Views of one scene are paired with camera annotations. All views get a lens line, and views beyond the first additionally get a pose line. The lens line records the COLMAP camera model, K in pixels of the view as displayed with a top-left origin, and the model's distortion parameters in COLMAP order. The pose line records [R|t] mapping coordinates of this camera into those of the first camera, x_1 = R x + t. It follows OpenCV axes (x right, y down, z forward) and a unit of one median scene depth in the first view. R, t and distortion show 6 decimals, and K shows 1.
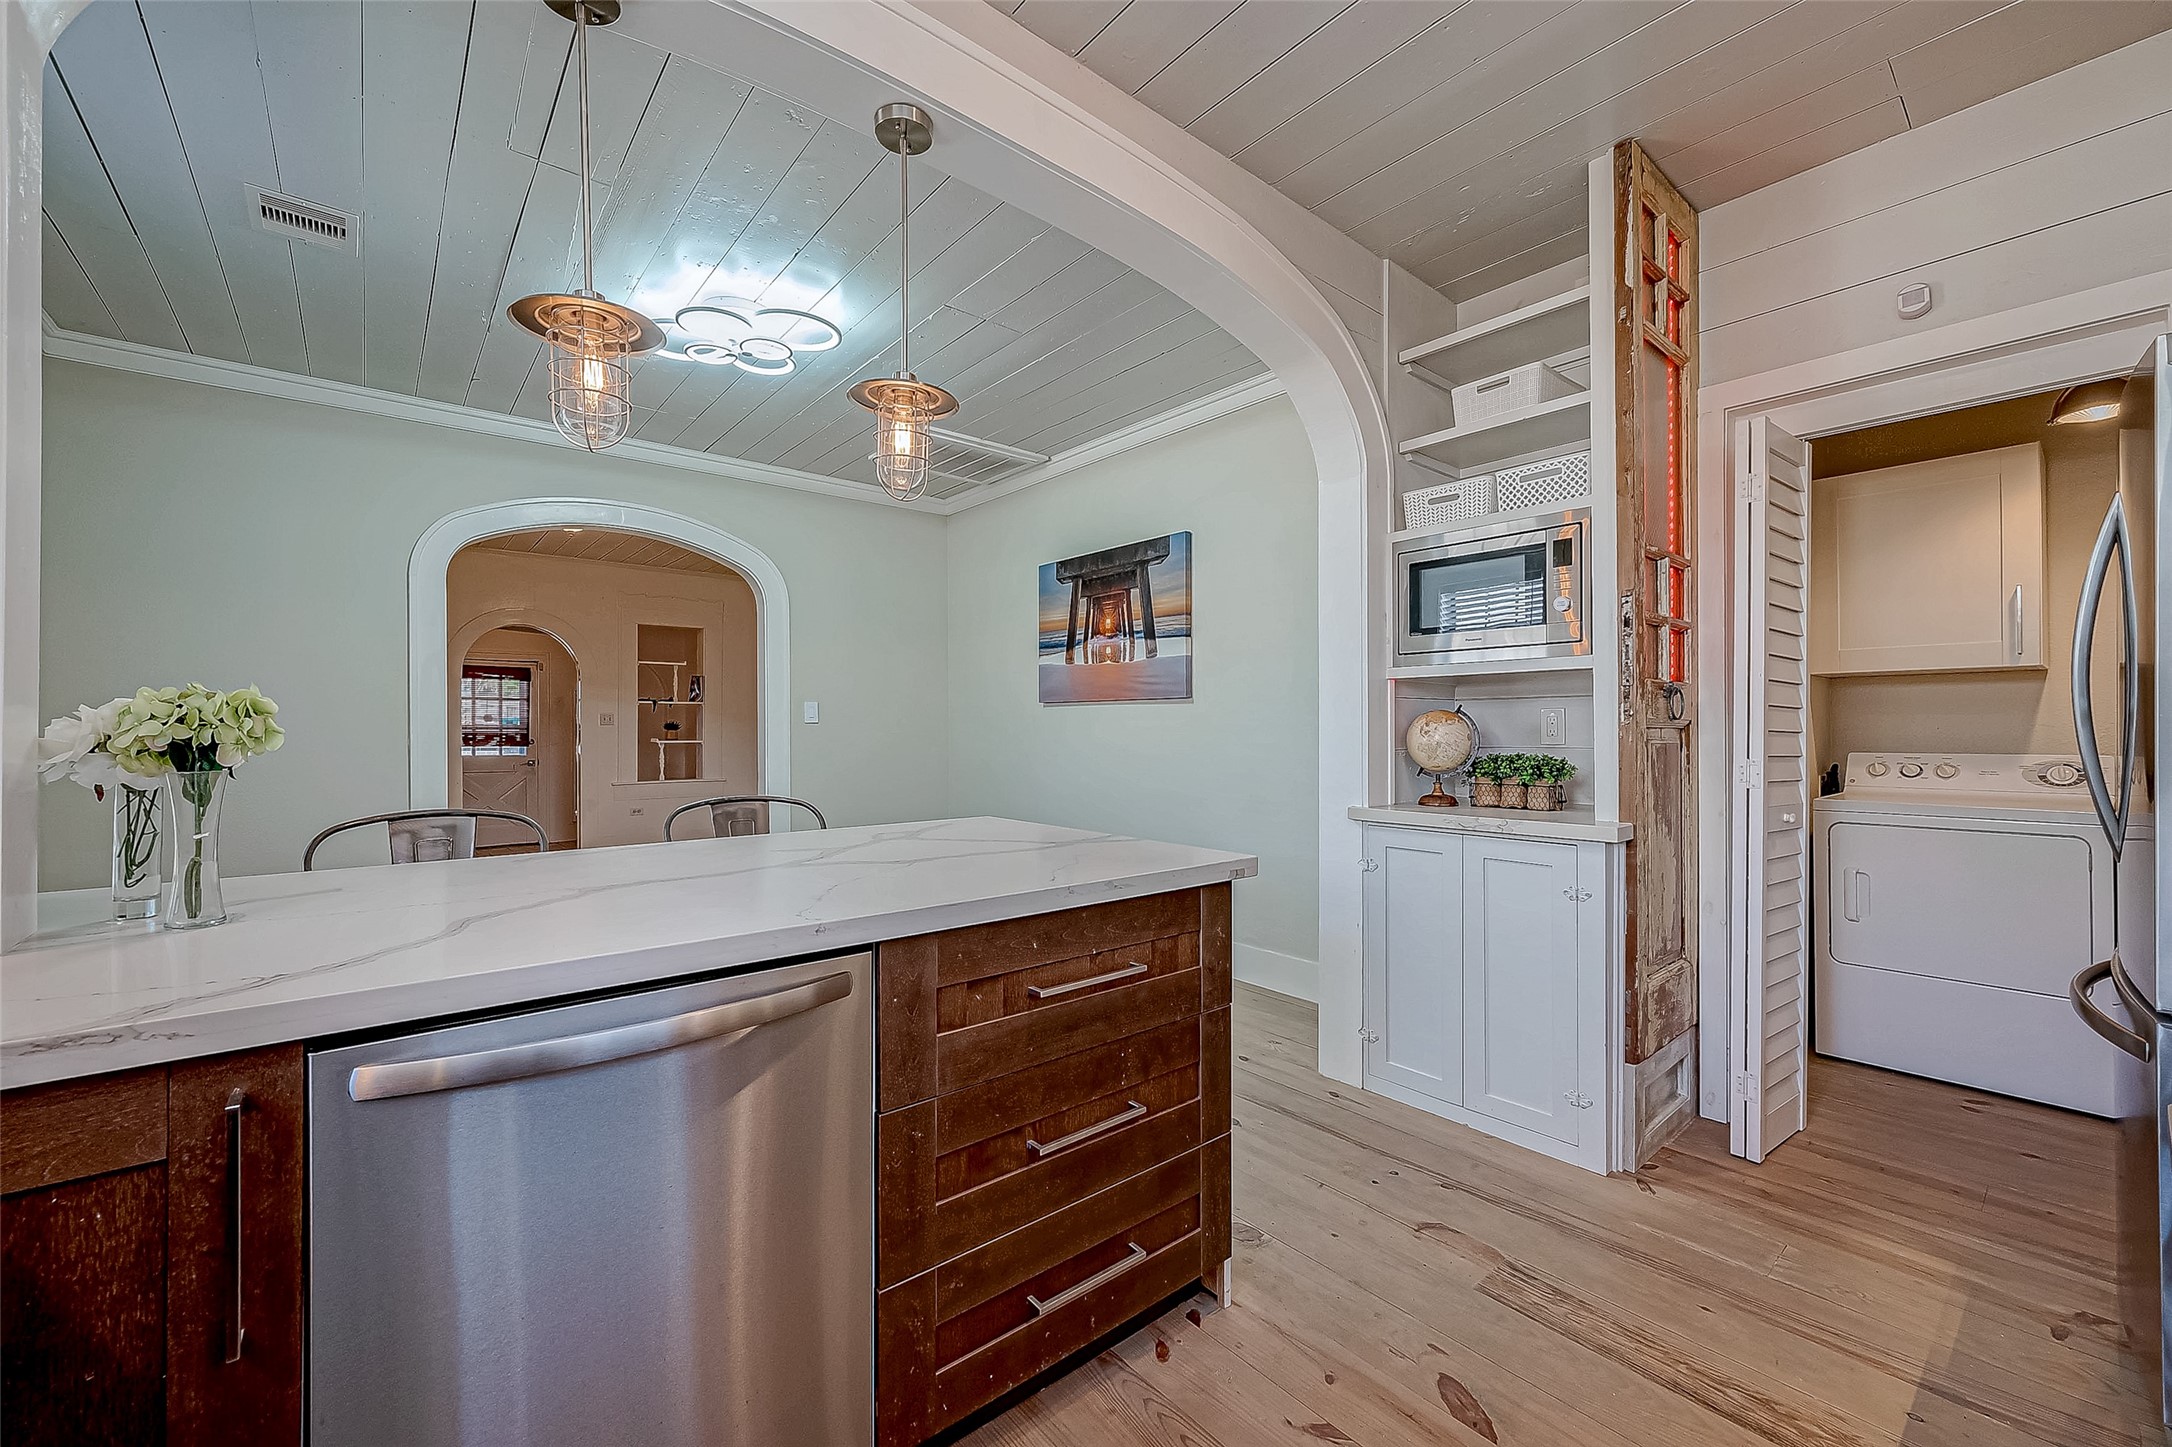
lens RADIAL K [[871.8, 0, 1077.3], [0, 871.8, 721.2], [0, 0, 1]] dist [-0.000115, -0.000064]
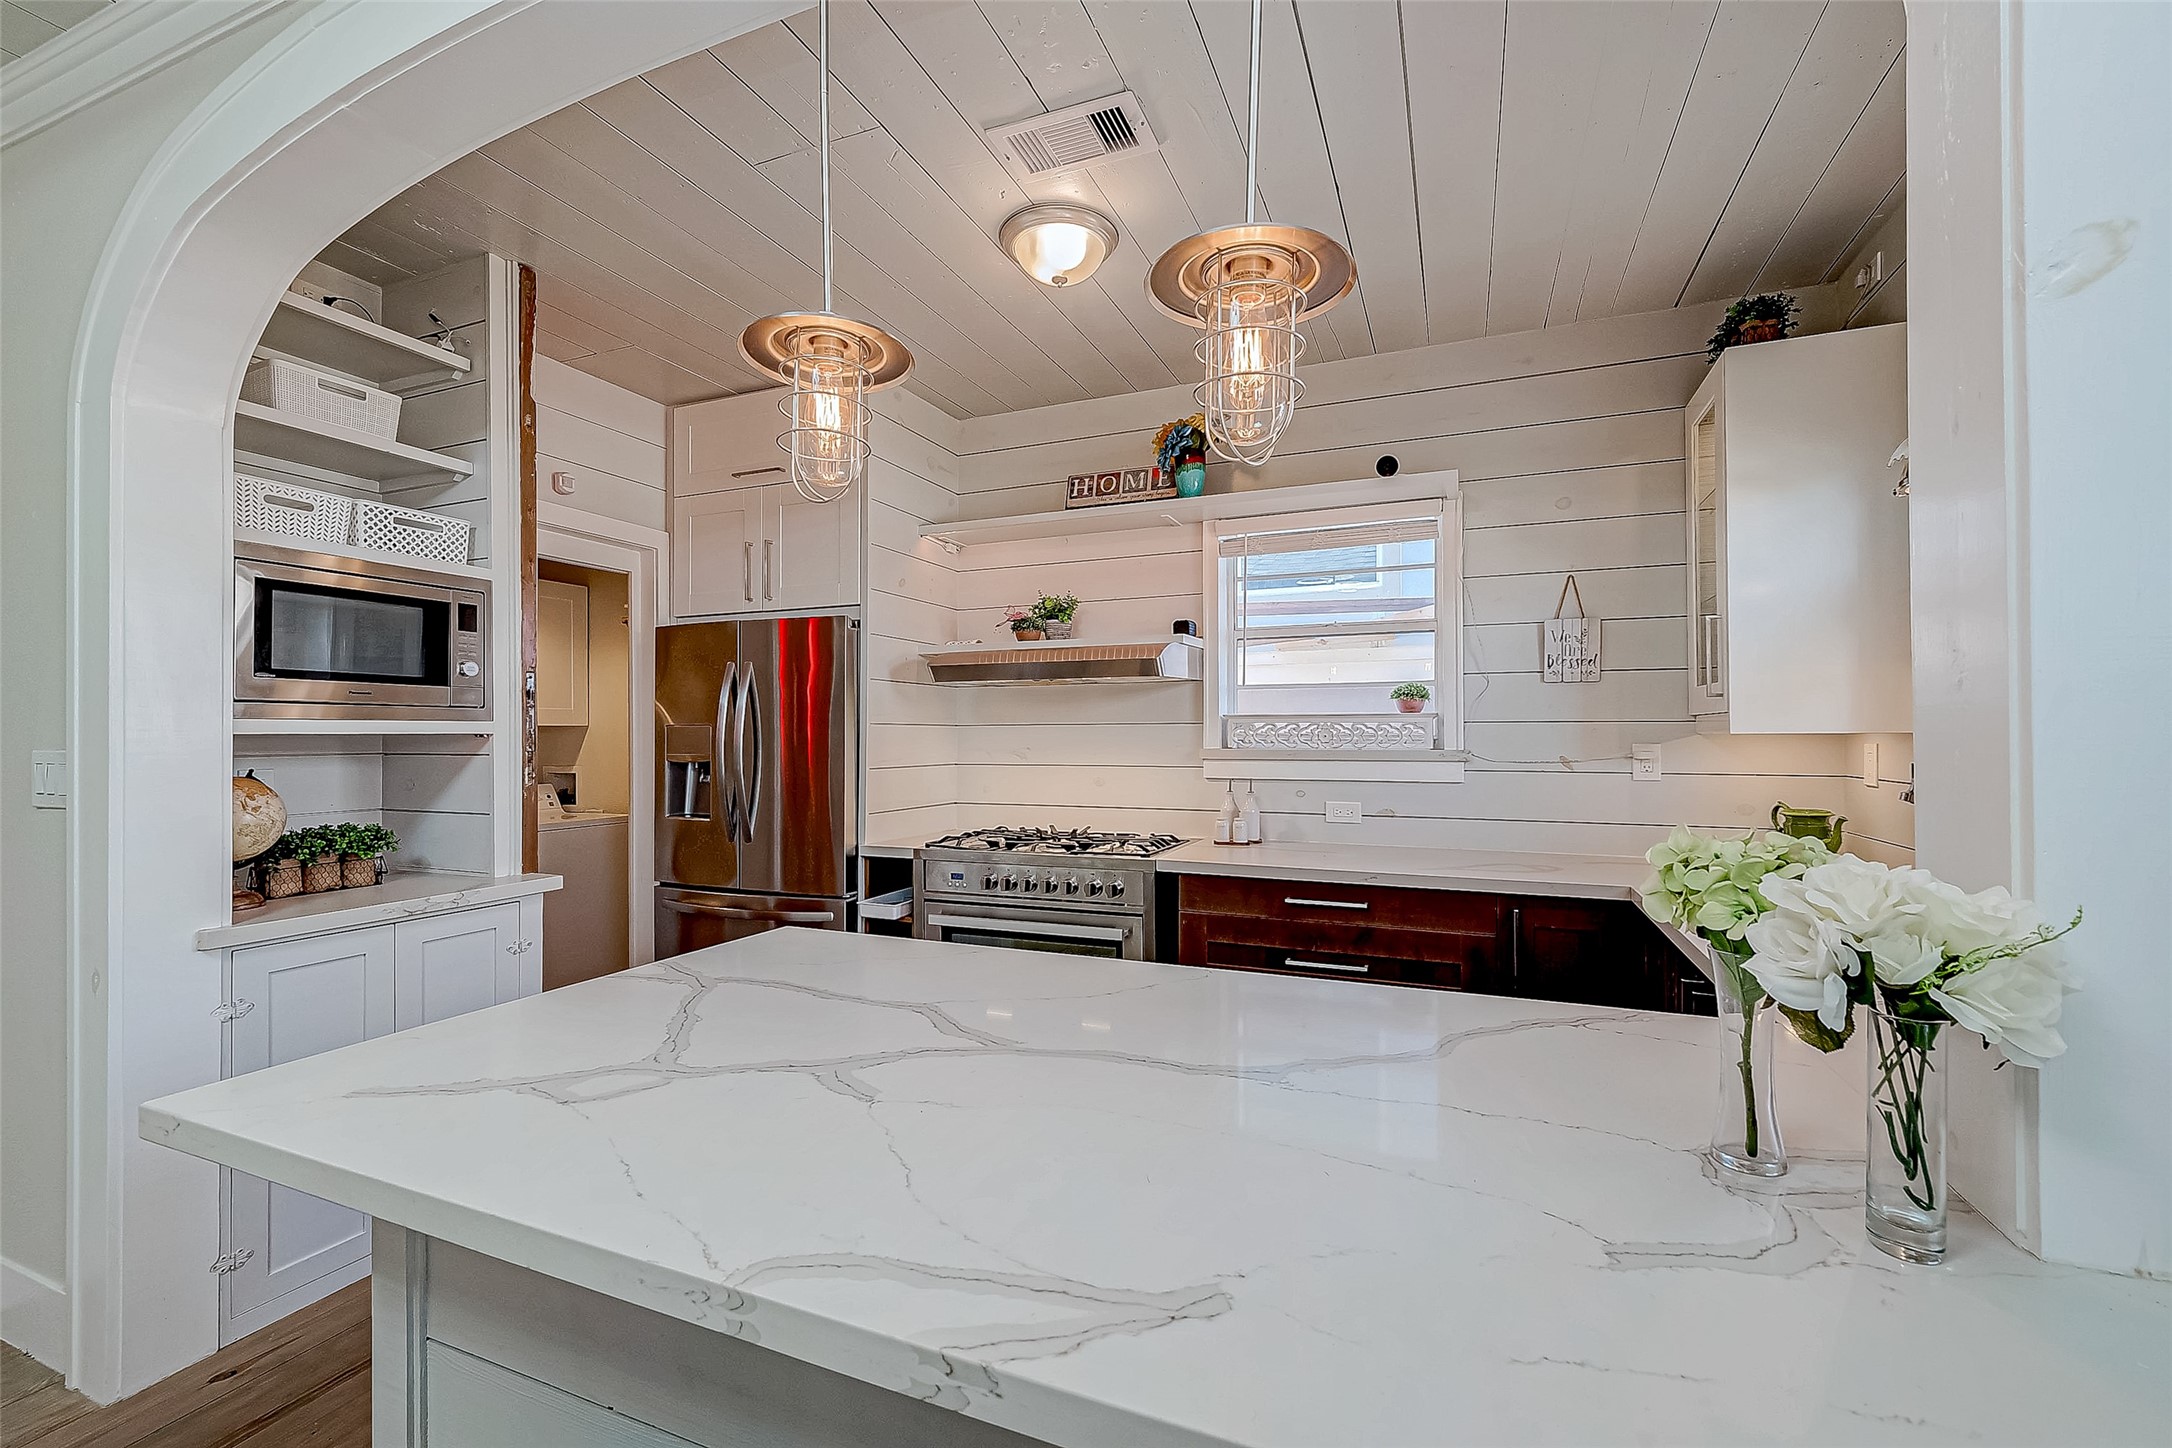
lens RADIAL K [[871.8, 0, 1076.4], [0, 871.8, 729.6], [0, 0, 1]] dist [-0.000115, -0.000064]
pose [[-0.447576, 0.011484, 0.894172, -0.618226], [-0.003629, 0.999886, -0.014658, -0.050310], [-0.894239, -0.009806, -0.447483, 0.783592]]
